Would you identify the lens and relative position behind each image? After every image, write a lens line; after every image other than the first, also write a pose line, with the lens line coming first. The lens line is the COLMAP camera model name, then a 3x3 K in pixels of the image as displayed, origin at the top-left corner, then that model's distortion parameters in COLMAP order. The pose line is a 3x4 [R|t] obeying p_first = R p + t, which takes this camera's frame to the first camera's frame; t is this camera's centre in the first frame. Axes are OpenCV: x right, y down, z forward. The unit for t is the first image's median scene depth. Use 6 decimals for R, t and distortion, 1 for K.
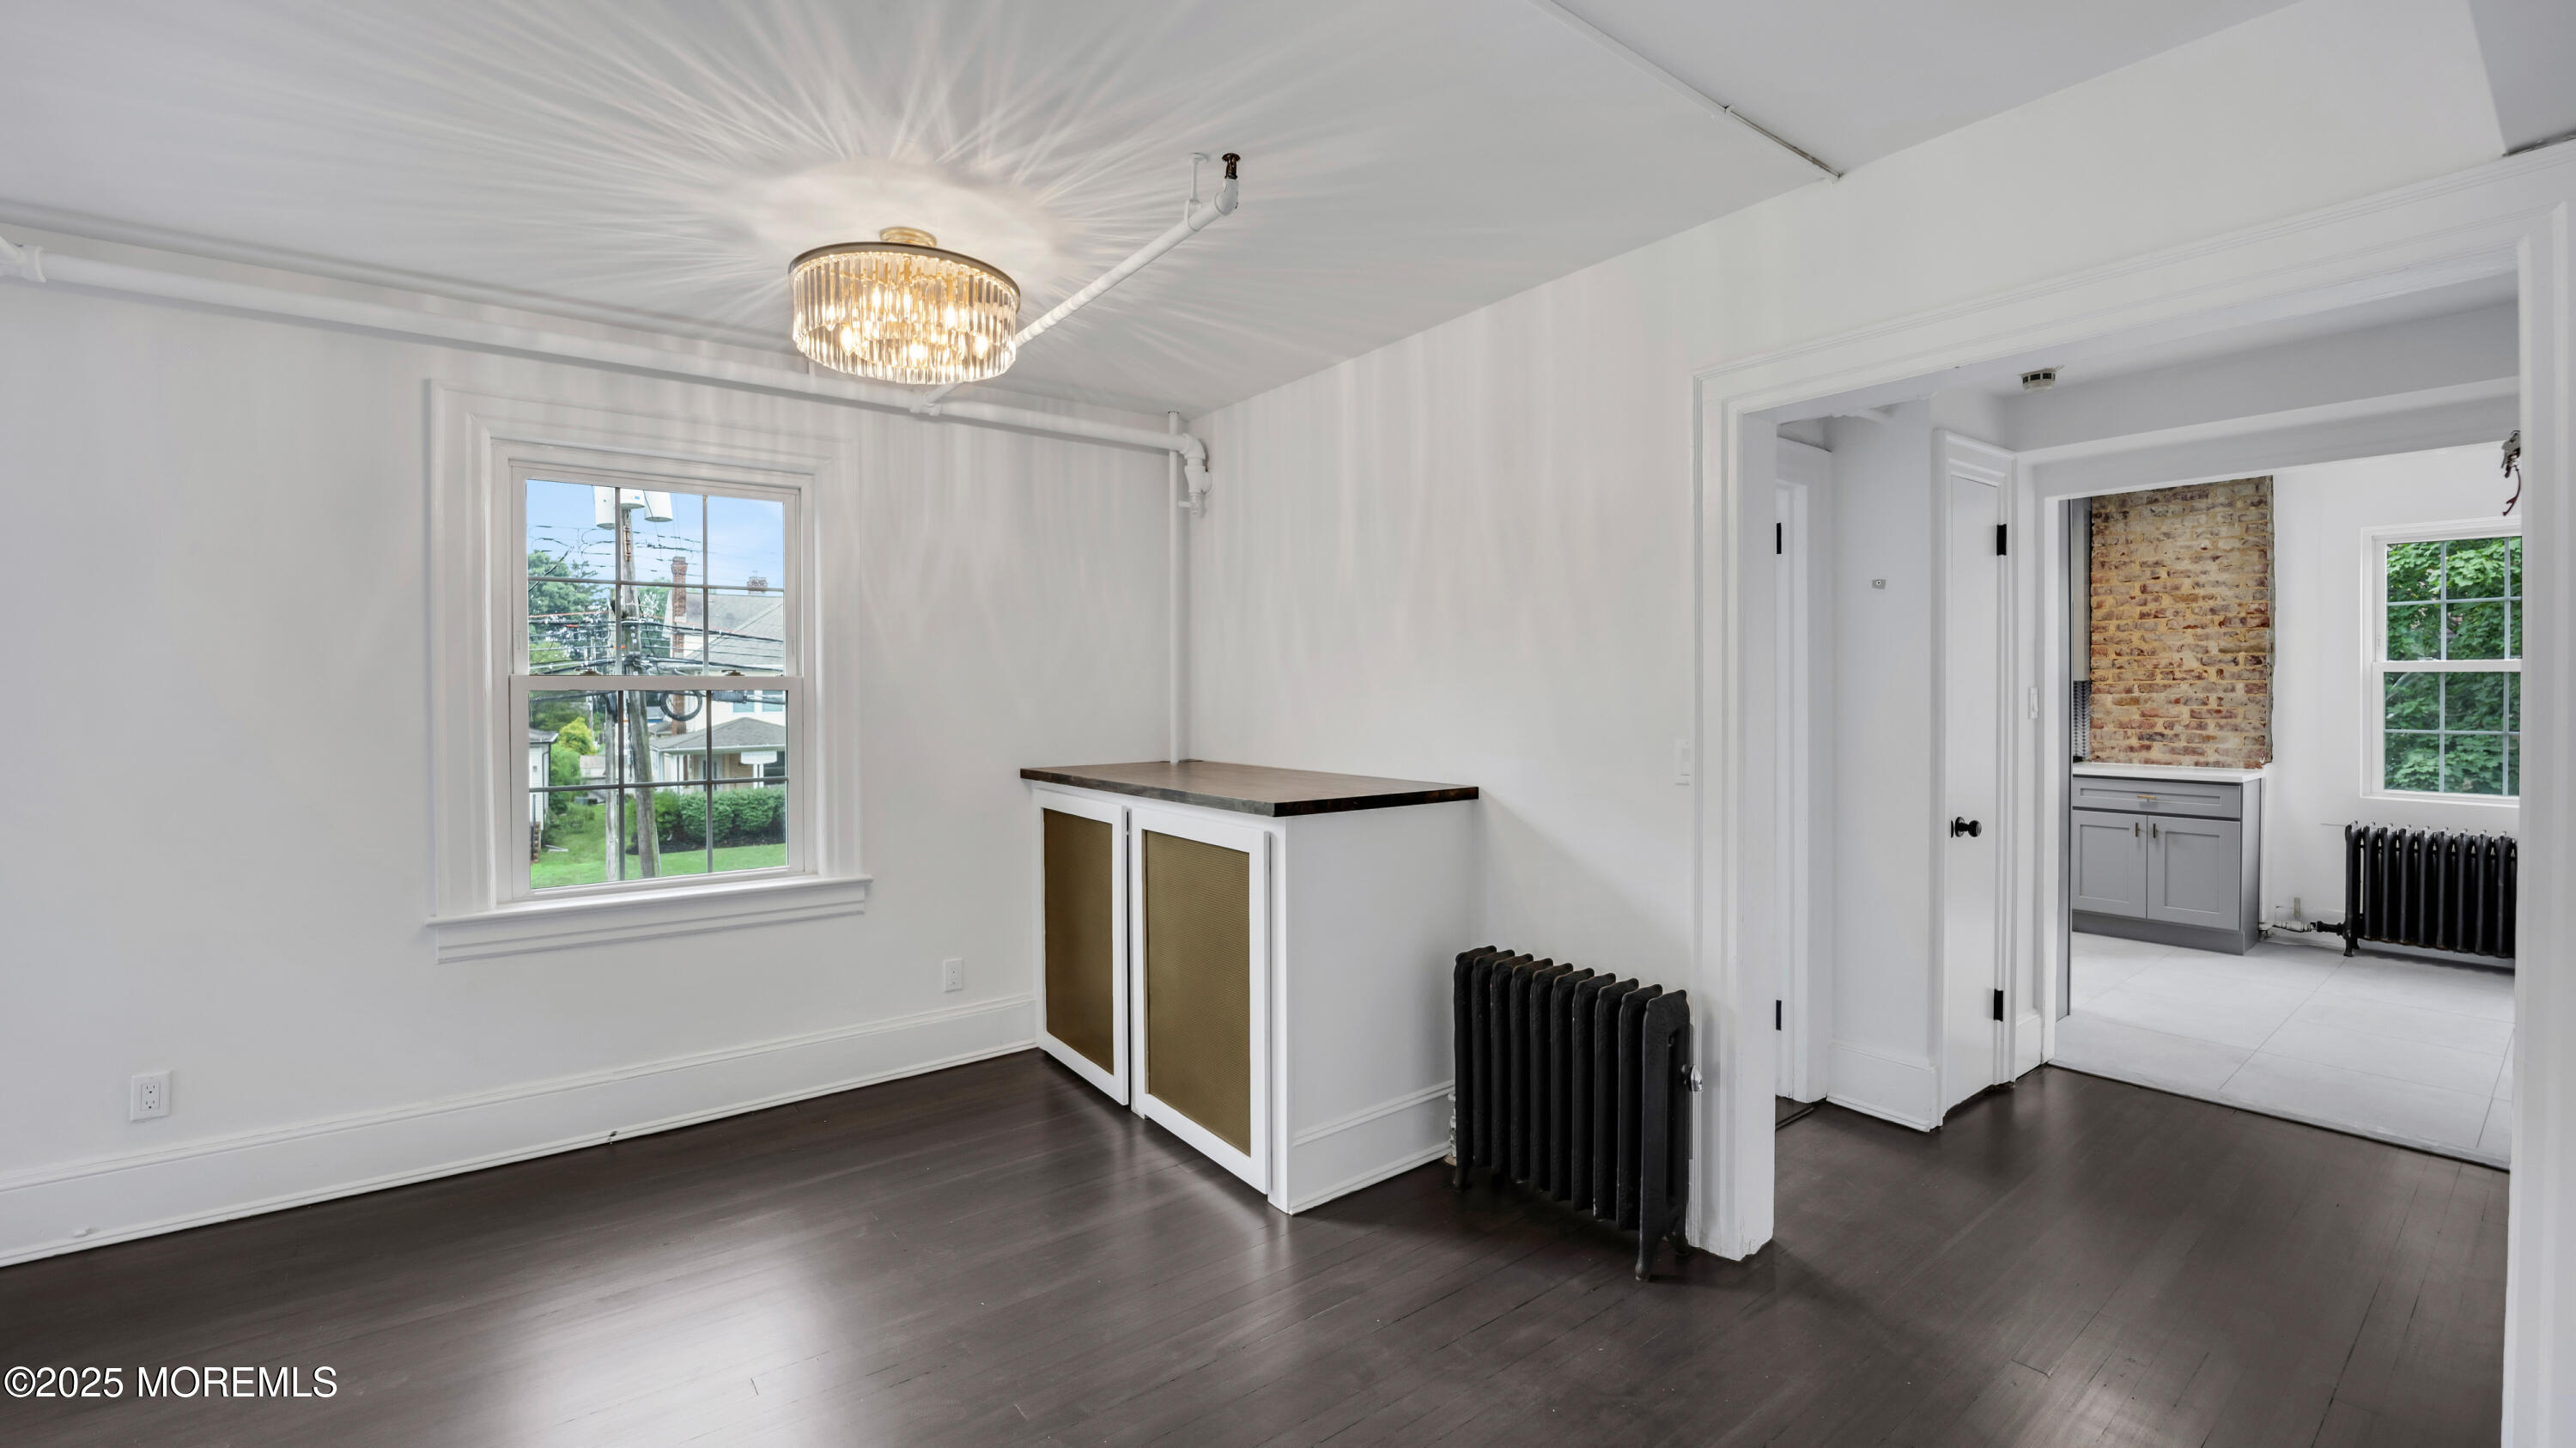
lens RADIAL K [[1051.0, 0, 1288.0], [0, 1051.0, 699.2], [0, 0, 1]] dist [-0.014511, 0.000063]
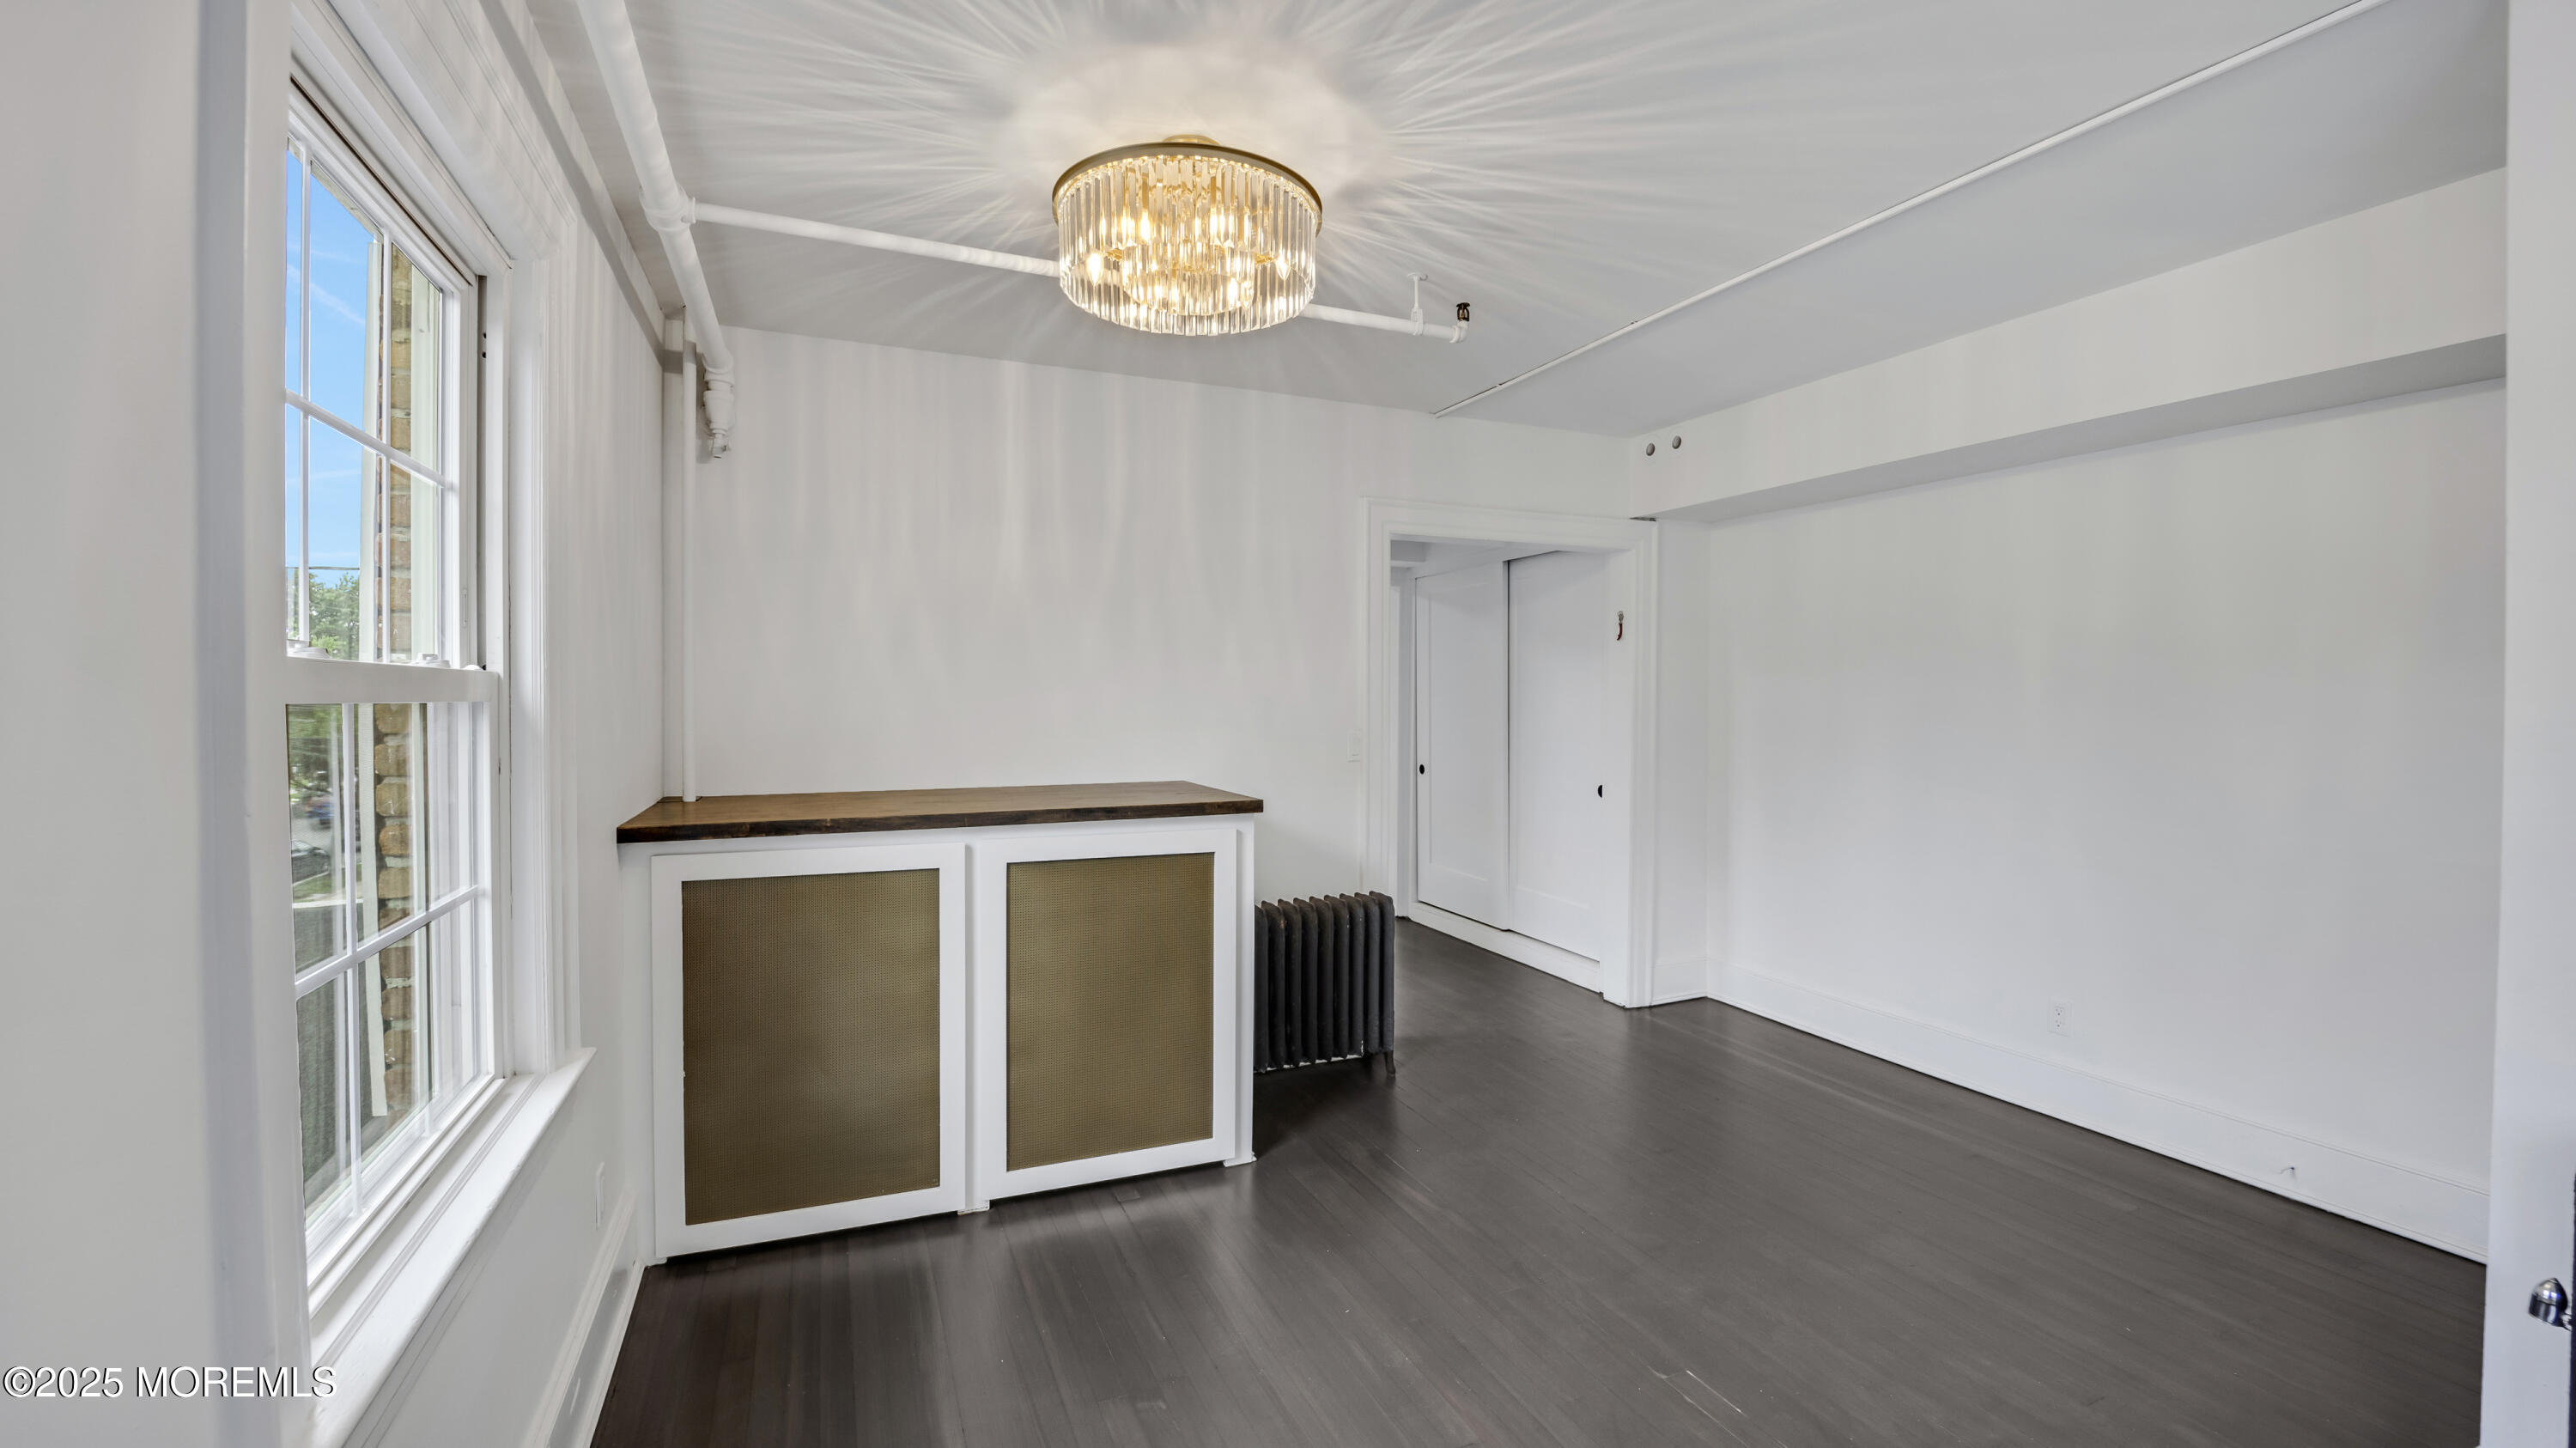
lens RADIAL K [[1052.6, 0, 1284.3], [0, 1052.6, 717.0], [0, 0, 1]] dist [-0.013935, -0.000017]
pose [[0.233539, -0.008879, 0.972307, -0.927363], [0.006611, 0.999950, 0.007544, 0.001311], [-0.972325, 0.004666, 0.233586, 0.590806]]
